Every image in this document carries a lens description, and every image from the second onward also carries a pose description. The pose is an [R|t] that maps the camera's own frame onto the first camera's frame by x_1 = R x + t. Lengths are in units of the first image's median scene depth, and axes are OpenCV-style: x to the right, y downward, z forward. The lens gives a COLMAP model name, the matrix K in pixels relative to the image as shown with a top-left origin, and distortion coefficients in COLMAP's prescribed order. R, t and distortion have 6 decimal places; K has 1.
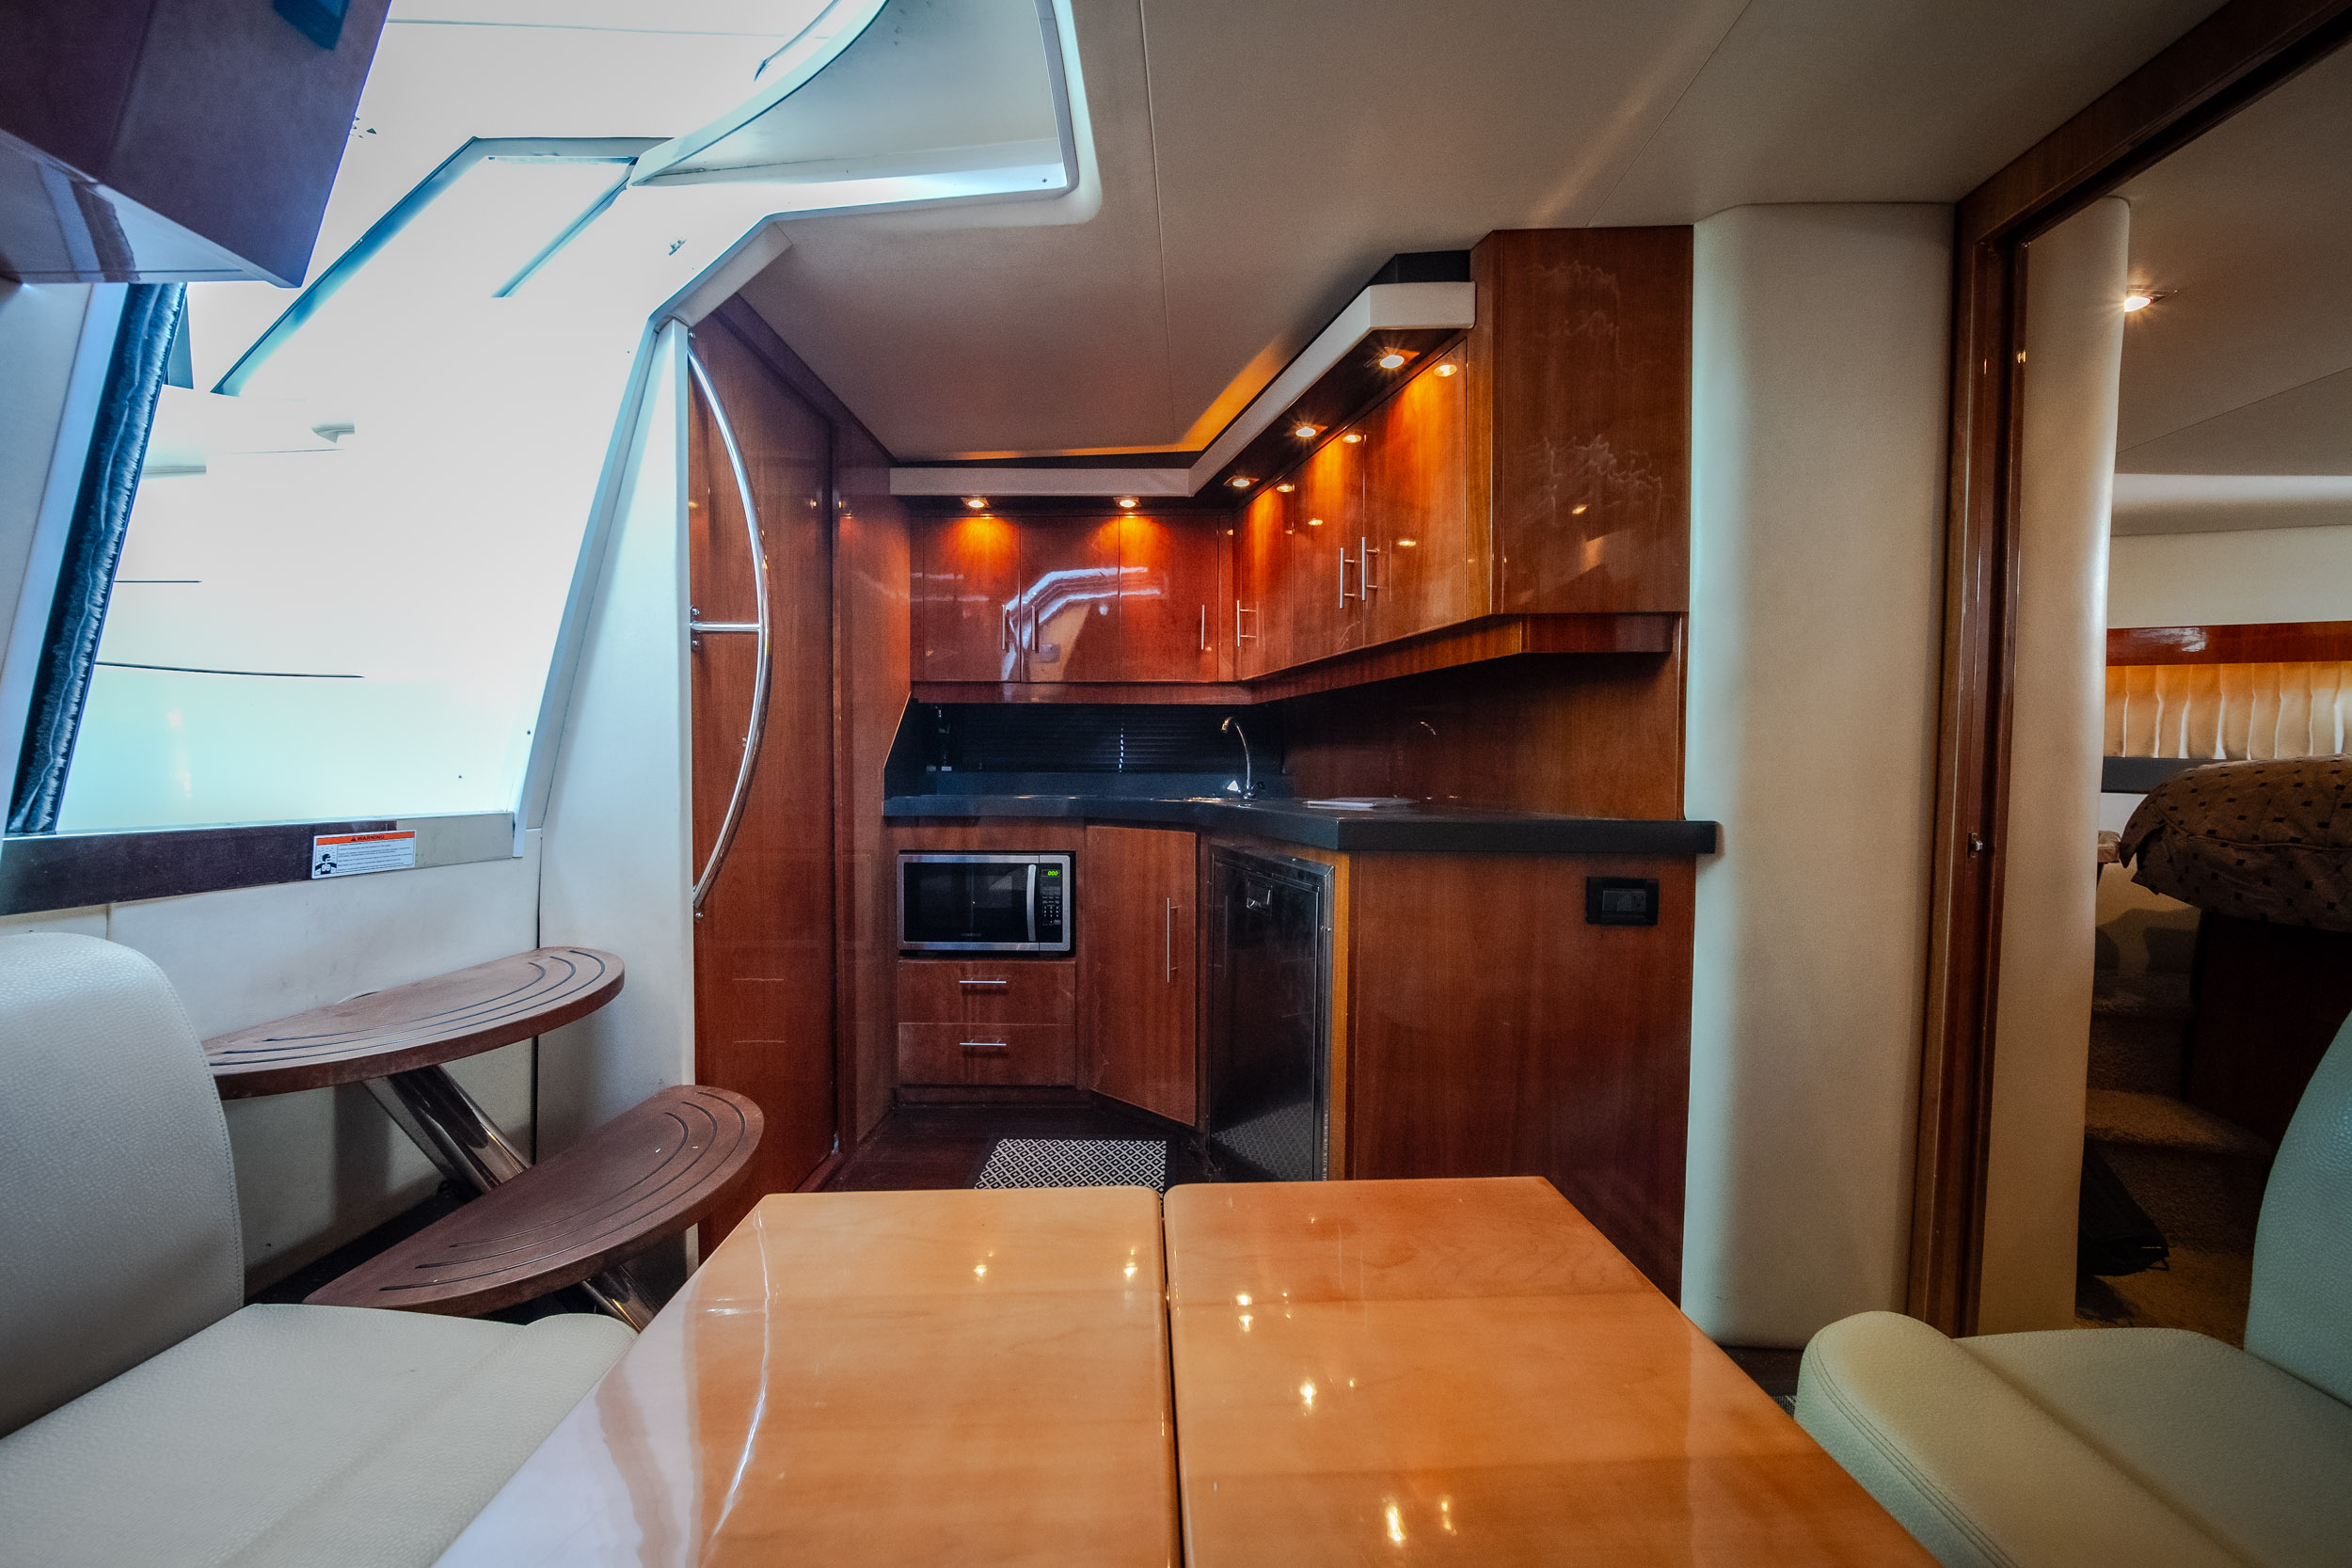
lens RADIAL K [[822.9, 0, 1167.2], [0, 822.9, 791.9], [0, 0, 1]] dist [-0.001983, -0.000920]
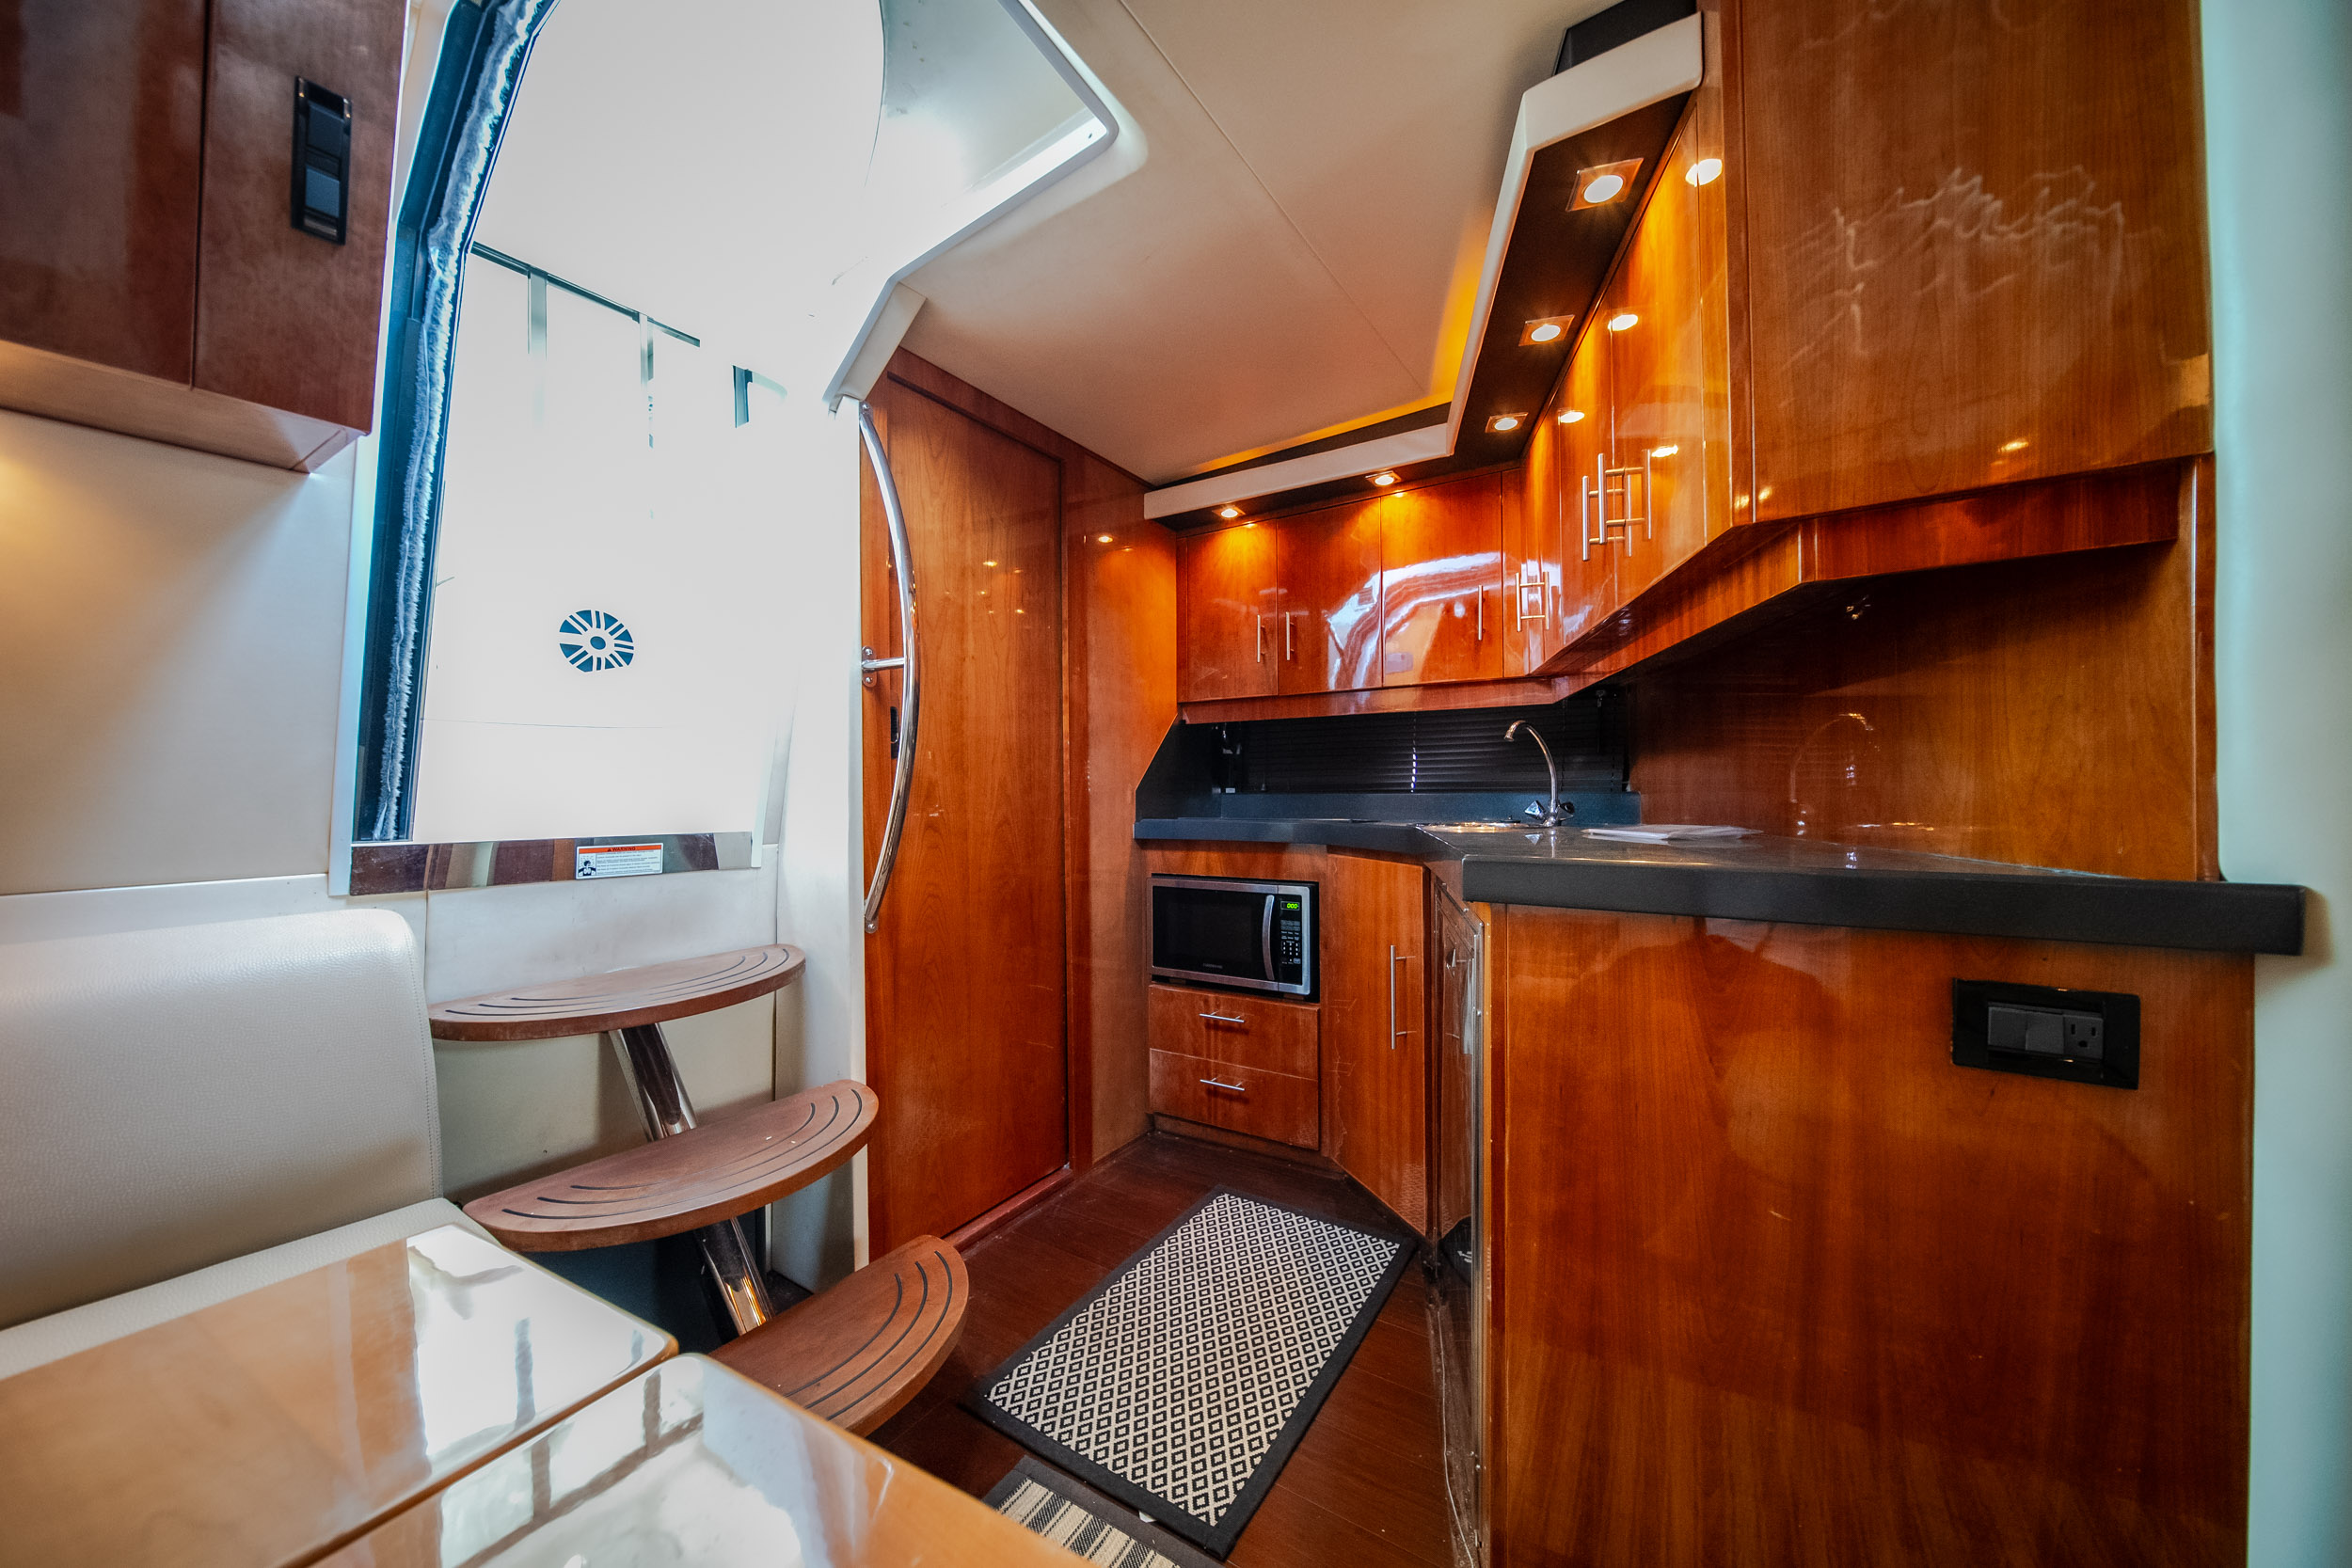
lens RADIAL K [[822.9, 0, 1169.8], [0, 822.9, 791.4], [0, 0, 1]] dist [-0.001983, -0.000920]
pose [[0.854750, -0.010596, -0.518932, 0.215179], [-0.003340, 0.999659, -0.025913, -0.001993], [0.519030, 0.023882, 0.854423, 0.164405]]
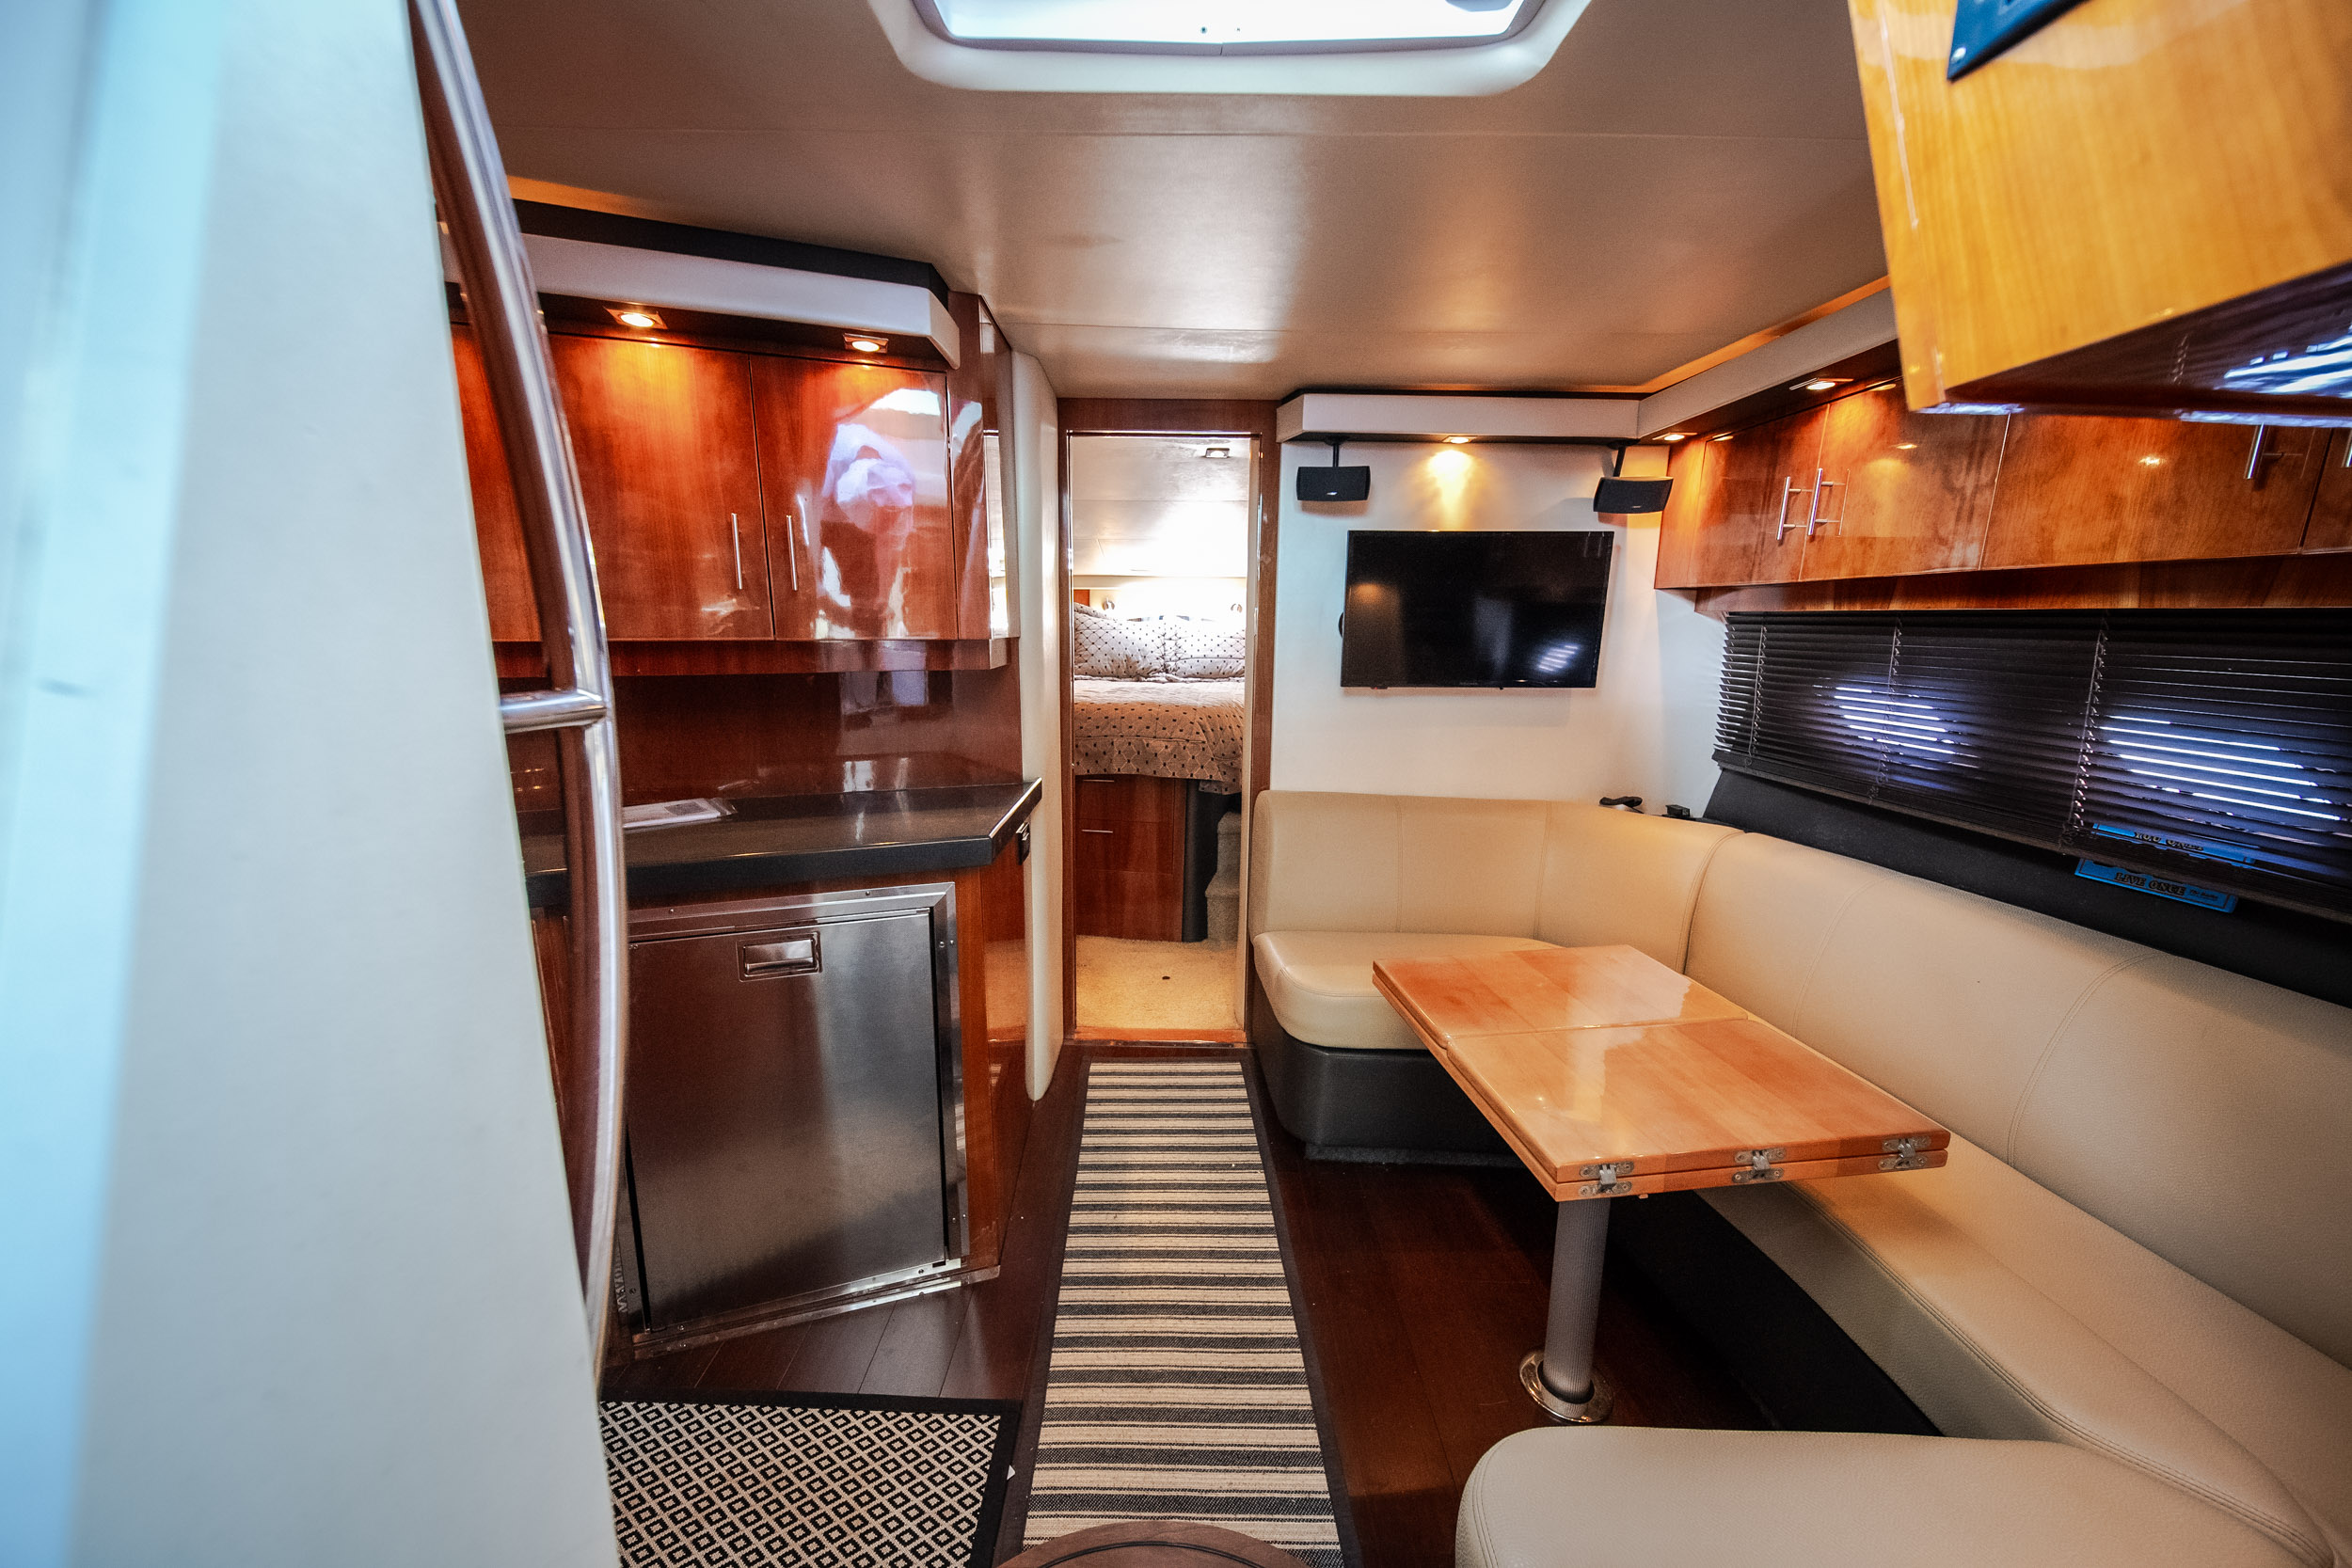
lens RADIAL K [[822.9, 0, 1164.8], [0, 822.9, 796.4], [0, 0, 1]] dist [-0.001983, -0.000920]
pose [[-0.029589, -0.197270, 0.979903, -0.507495], [0.024881, 0.979883, 0.198017, -0.134248], [-0.999252, 0.030240, -0.024086, 0.479586]]
